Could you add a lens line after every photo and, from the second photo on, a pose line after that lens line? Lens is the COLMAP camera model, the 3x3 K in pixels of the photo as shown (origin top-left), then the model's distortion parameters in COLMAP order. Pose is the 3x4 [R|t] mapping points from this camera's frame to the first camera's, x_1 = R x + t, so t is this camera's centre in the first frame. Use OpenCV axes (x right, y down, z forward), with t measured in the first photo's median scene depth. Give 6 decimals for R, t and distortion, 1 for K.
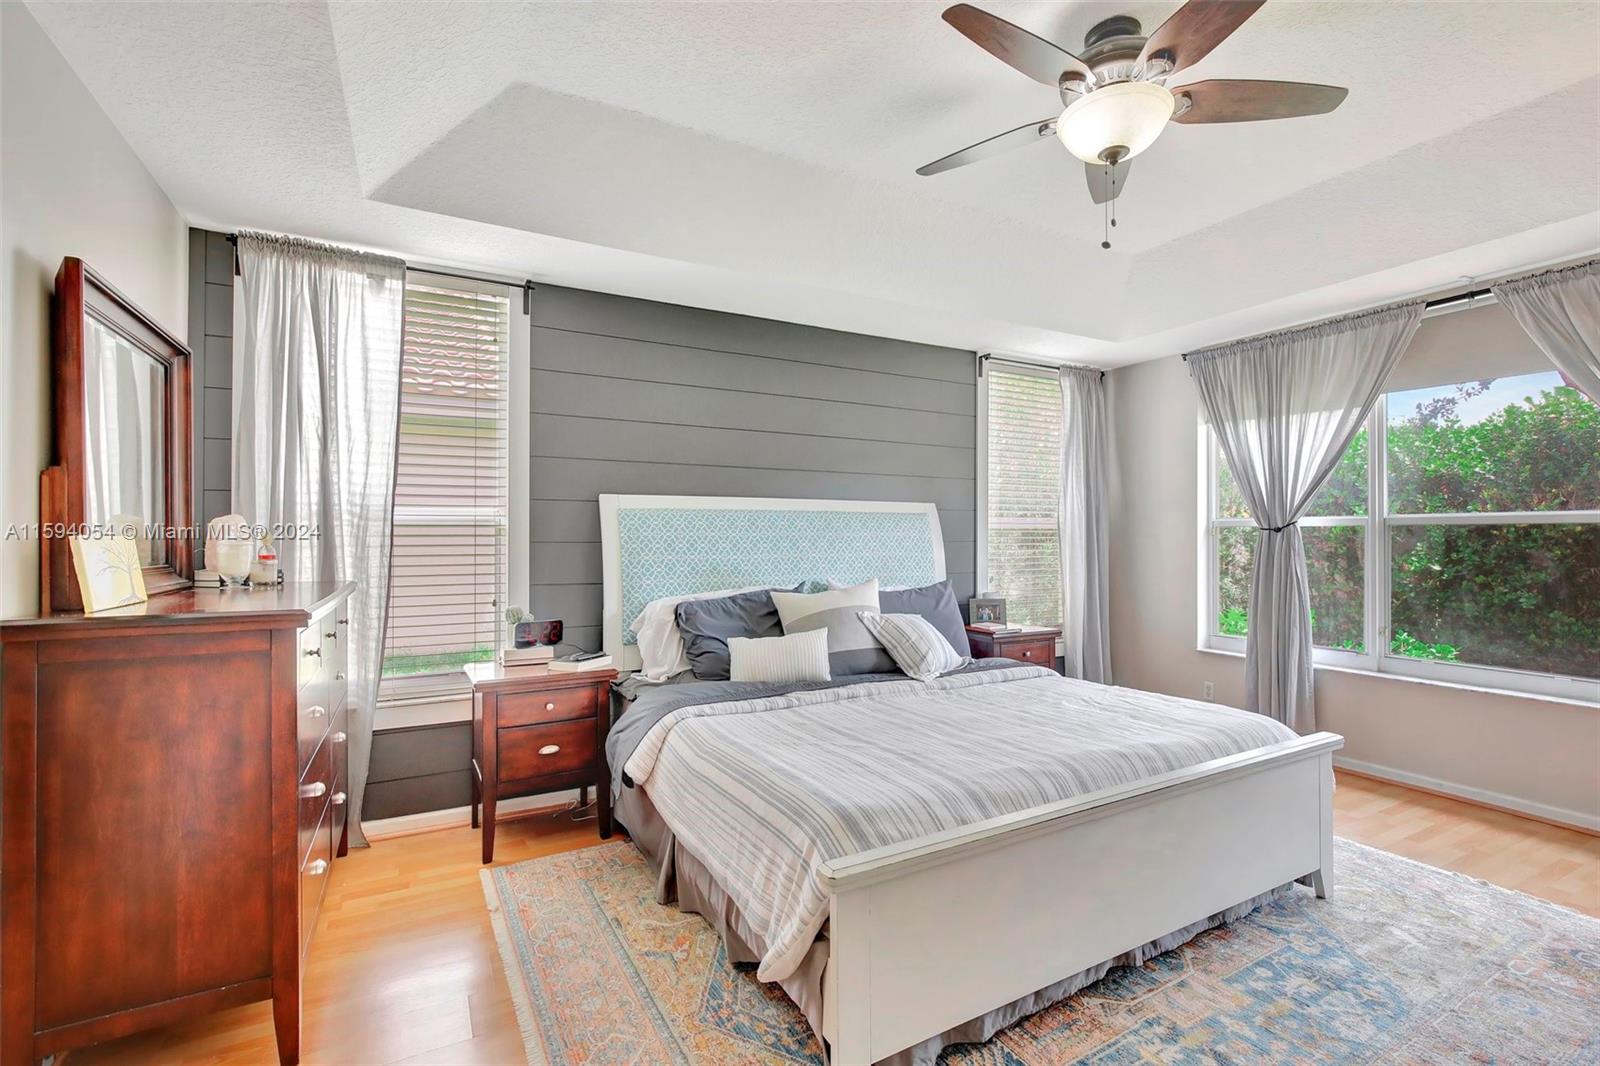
lens RADIAL K [[734.3, 0, 803.8], [0, 734.3, 534.2], [0, 0, 1]] dist [-0.029148, 0.007013]
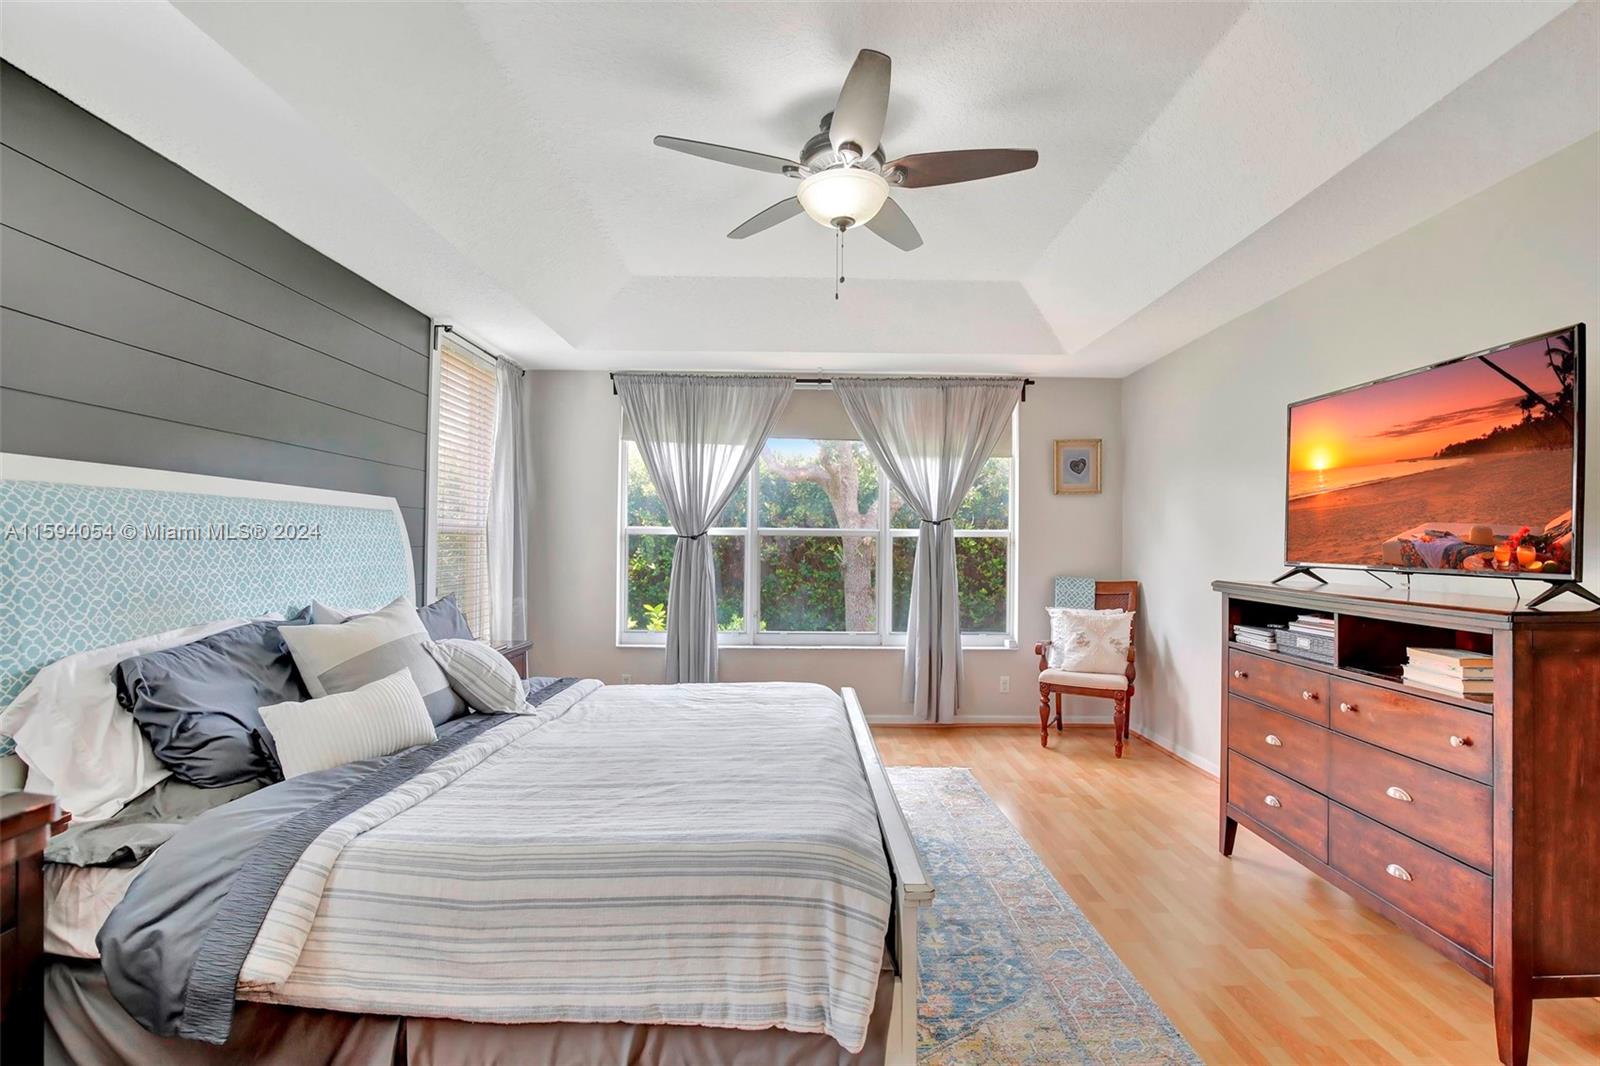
lens RADIAL K [[734.3, 0, 828.6], [0, 734.3, 543.9], [0, 0, 1]] dist [-0.029148, 0.007013]
pose [[0.450459, 0.005315, 0.892781, -0.377632], [-0.014706, 0.999891, 0.001467, -0.000828], [-0.892676, -0.013790, 0.450488, 0.282240]]
